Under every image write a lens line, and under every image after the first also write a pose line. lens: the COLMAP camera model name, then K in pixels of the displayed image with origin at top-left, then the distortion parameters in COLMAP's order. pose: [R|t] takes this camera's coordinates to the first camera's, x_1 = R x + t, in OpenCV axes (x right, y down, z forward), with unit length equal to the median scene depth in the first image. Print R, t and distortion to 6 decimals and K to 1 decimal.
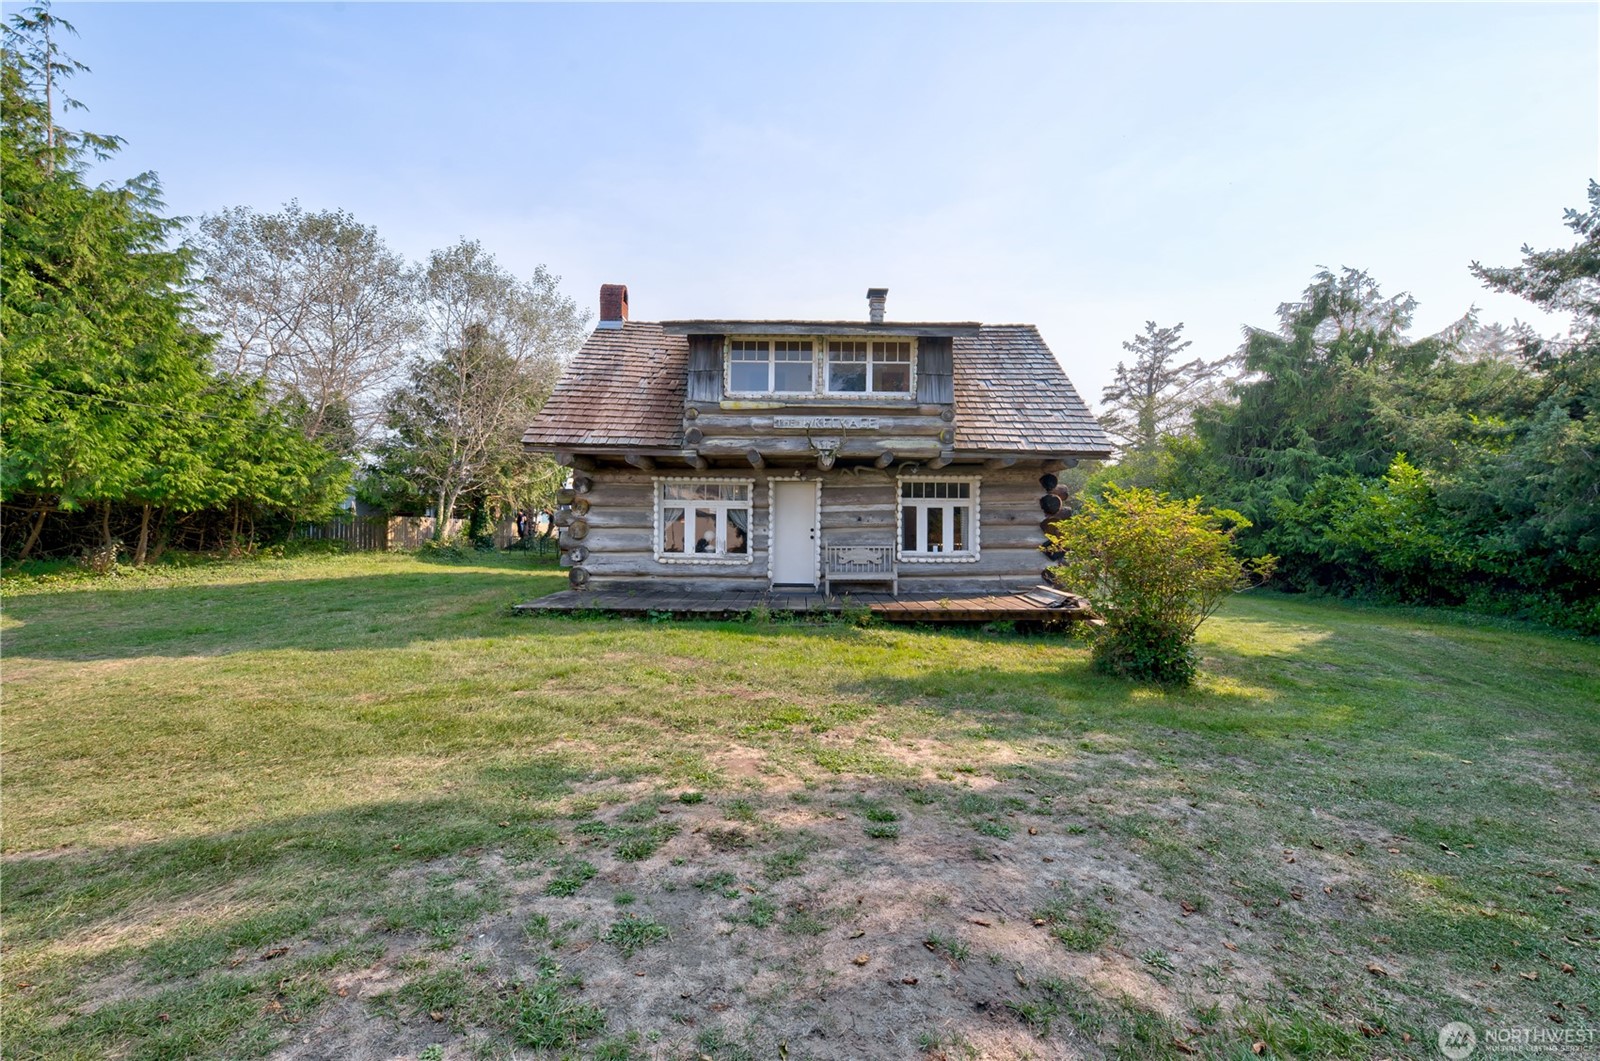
lens RADIAL K [[673.0, 0, 802.4], [0, 673.0, 531.4], [0, 0, 1]] dist [-0.002609, -0.000313]
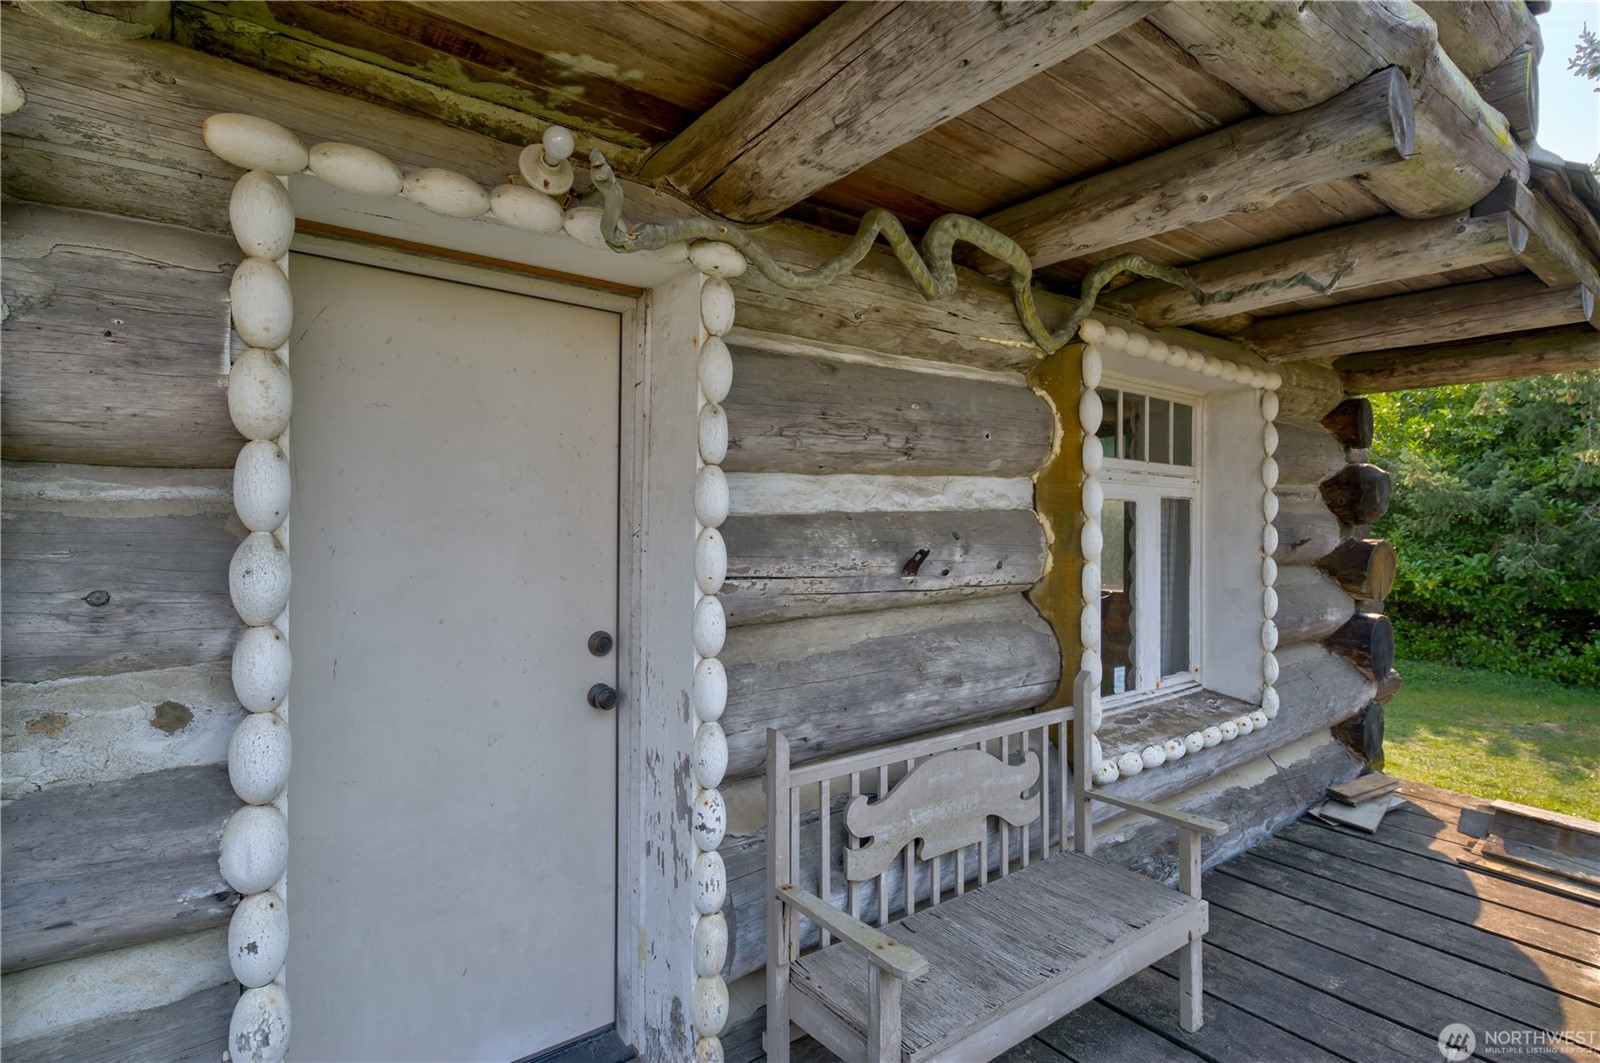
lens RADIAL K [[801.8, 0, 799.3], [0, 801.8, 526.9], [0, 0, 1]] dist [-0.000485, 0.000138]
pose [[0.788624, -0.001268, 0.614875, -0.055975], [0.000426, 0.999999, 0.001516, -0.027128], [-0.614876, -0.000934, 0.788623, 0.870483]]
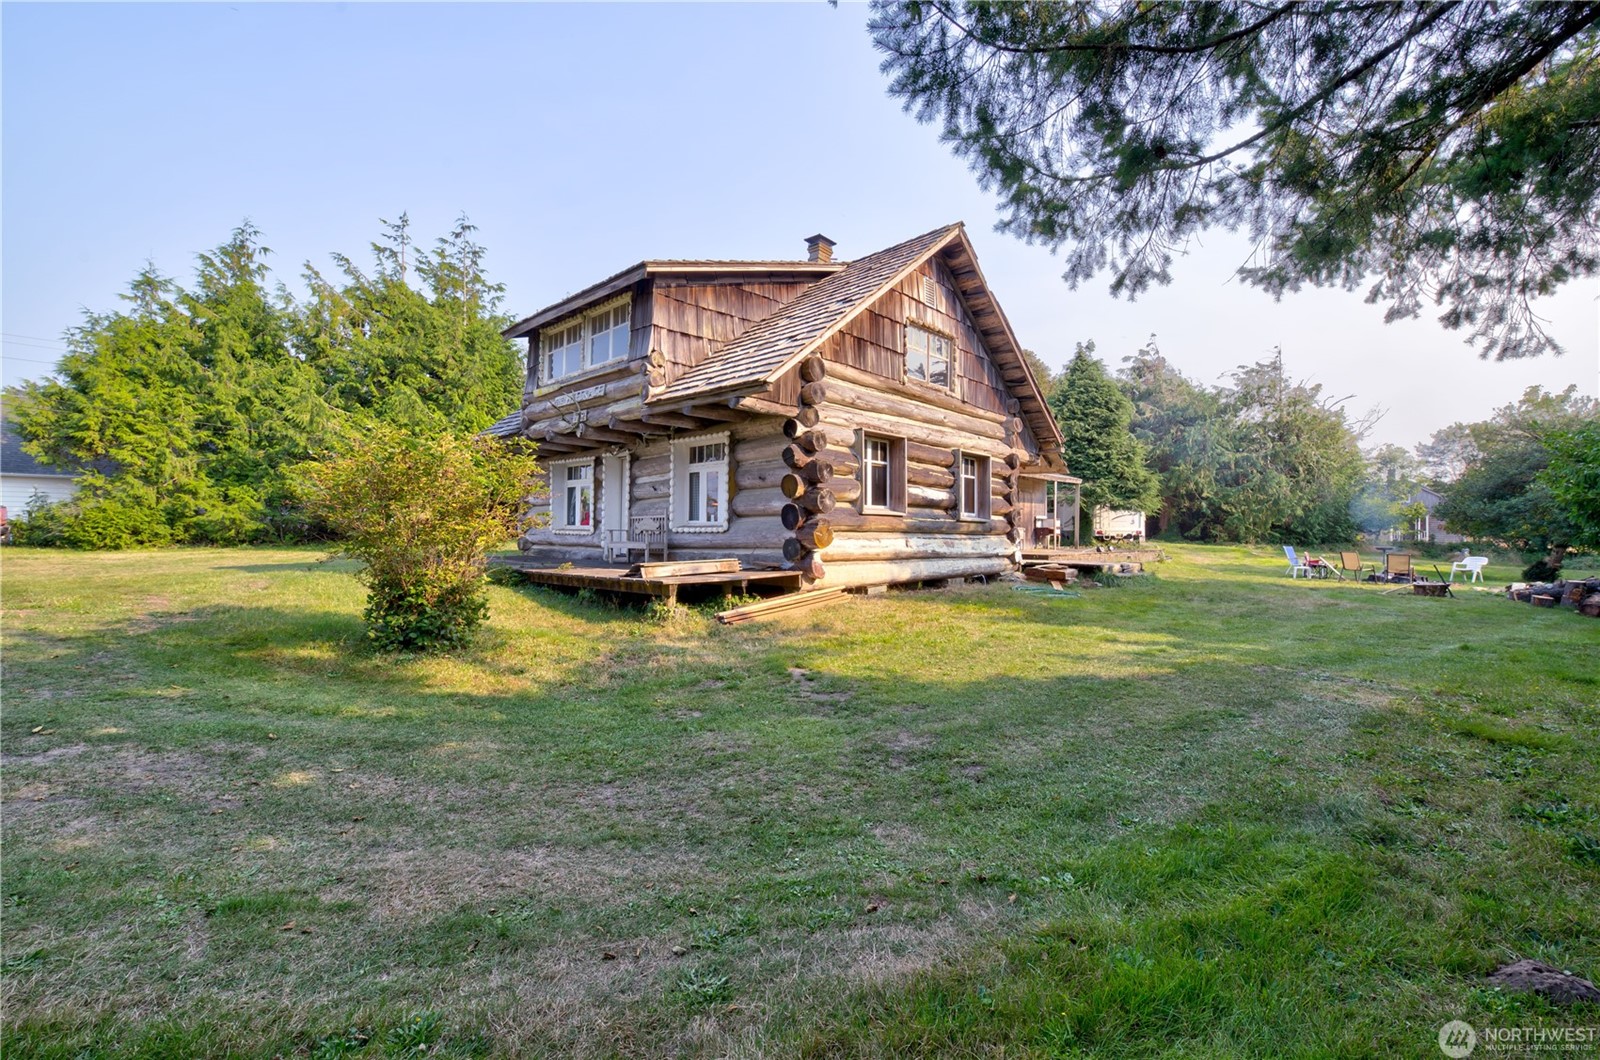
lens RADIAL K [[673.0, 0, 802.7], [0, 673.0, 536.7], [0, 0, 1]] dist [-0.002609, -0.000313]
pose [[0.723245, -0.000110, -0.690591, 0.920028], [-0.005022, 0.999973, -0.005418, 0.055899], [0.690573, 0.007387, 0.723225, 0.445344]]
